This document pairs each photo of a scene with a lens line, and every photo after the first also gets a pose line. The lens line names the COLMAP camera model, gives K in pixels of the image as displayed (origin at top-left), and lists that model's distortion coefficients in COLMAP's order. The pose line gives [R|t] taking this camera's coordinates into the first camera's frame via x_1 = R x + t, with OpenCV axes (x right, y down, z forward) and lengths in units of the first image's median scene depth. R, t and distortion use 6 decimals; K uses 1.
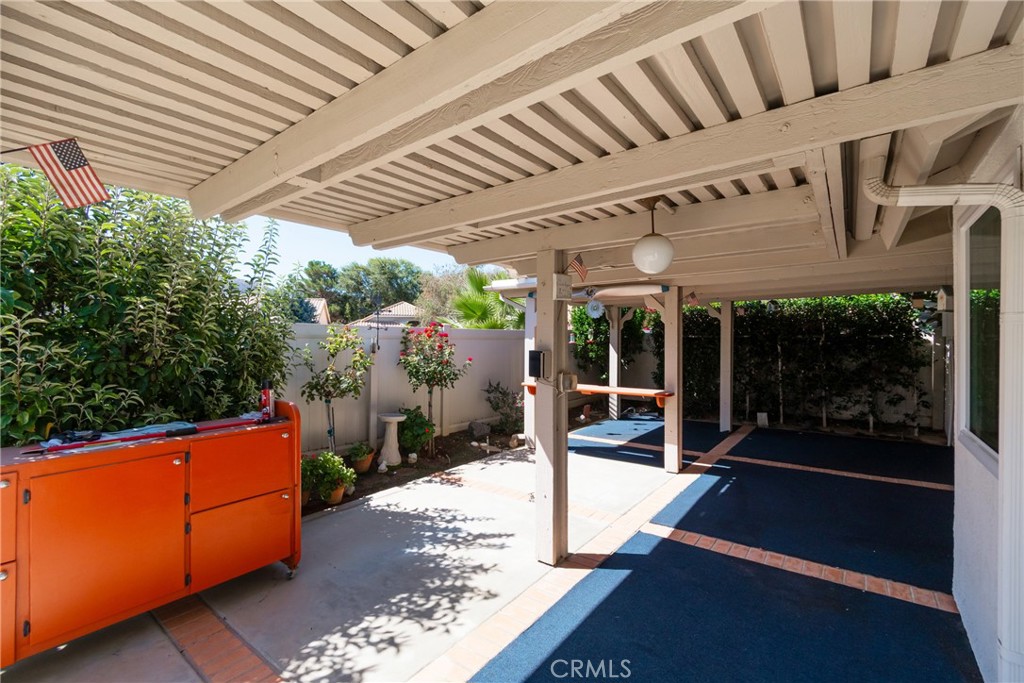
lens RADIAL K [[453.5, 0, 512.0], [0, 453.5, 341.5], [0, 0, 1]] dist [0.000428, -0.000947]
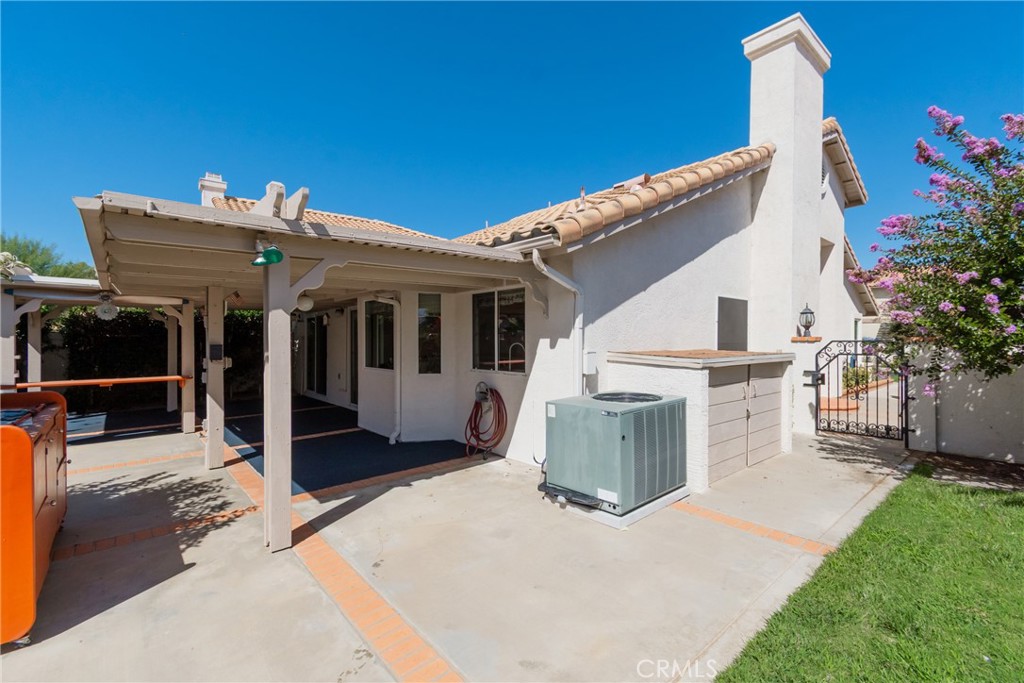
lens RADIAL K [[453.5, 0, 512.0], [0, 453.5, 341.5], [0, 0, 1]] dist [0.000428, -0.000947]
pose [[0.208107, -0.011863, 0.978034, -1.546136], [0.012347, 0.999879, 0.009500, 0.009526], [-0.978028, 0.010098, 0.208228, -0.513427]]
